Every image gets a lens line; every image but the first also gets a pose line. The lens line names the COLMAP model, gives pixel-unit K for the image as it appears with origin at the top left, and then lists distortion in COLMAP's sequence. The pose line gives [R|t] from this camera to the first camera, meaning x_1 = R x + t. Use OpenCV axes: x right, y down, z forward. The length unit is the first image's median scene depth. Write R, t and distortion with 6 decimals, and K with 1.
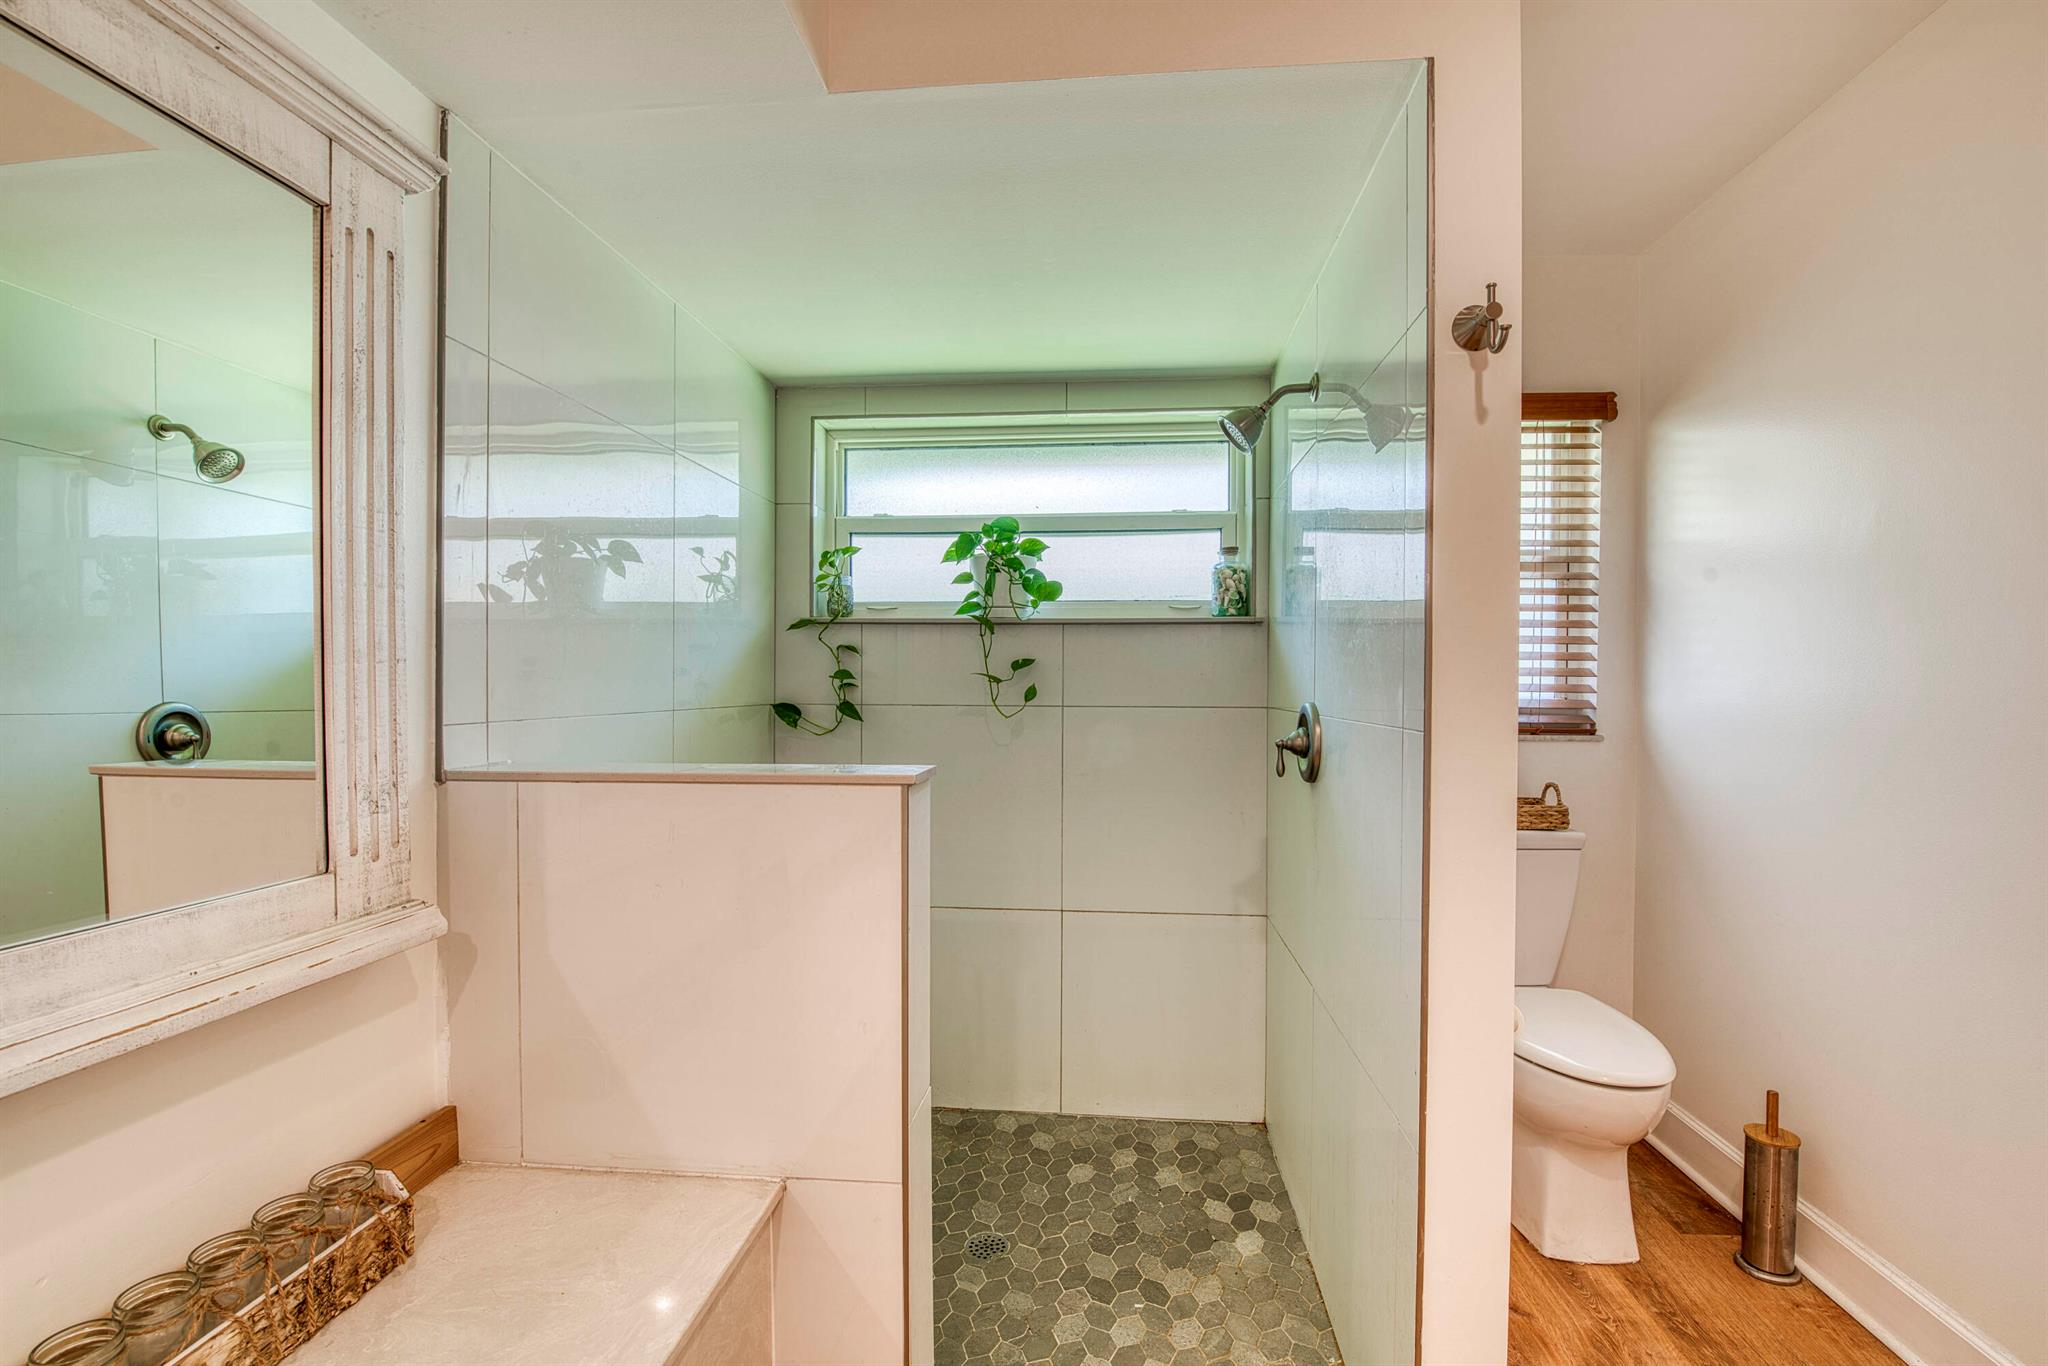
lens RADIAL K [[881.3, 0, 1030.1], [0, 881.3, 688.6], [0, 0, 1]] dist [-0.017947, -0.000930]
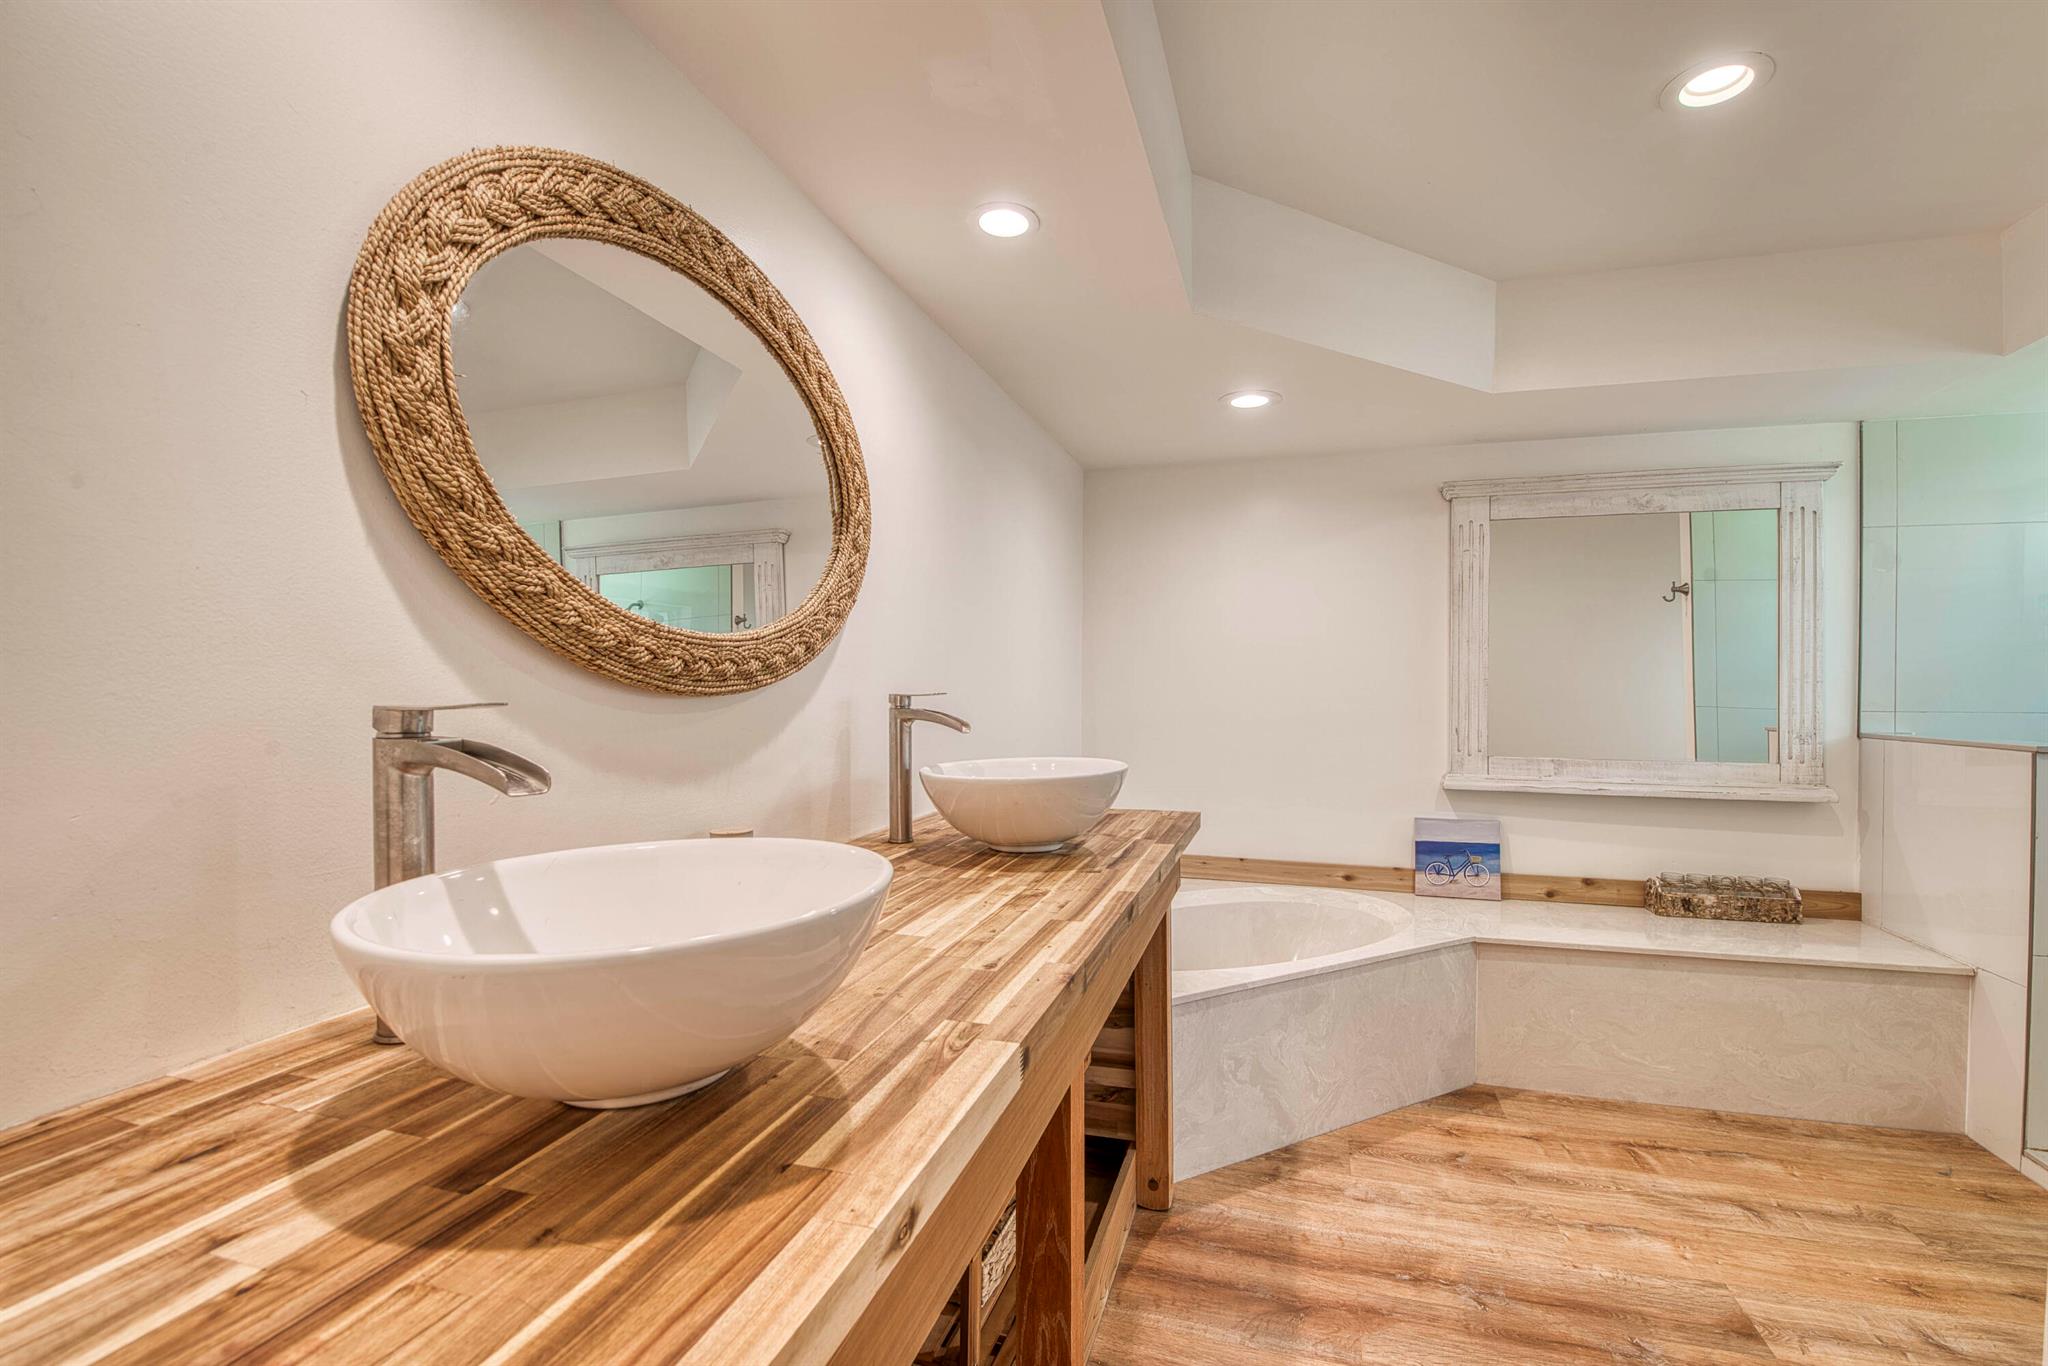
lens RADIAL K [[881.3, 0, 1024.7], [0, 881.3, 684.7], [0, 0, 1]] dist [-0.017947, -0.000930]
pose [[-0.212241, 0.007698, -0.977187, 2.127193], [-0.013247, 0.999854, 0.010754, -0.021562], [0.977128, 0.015227, -0.212108, -0.630986]]
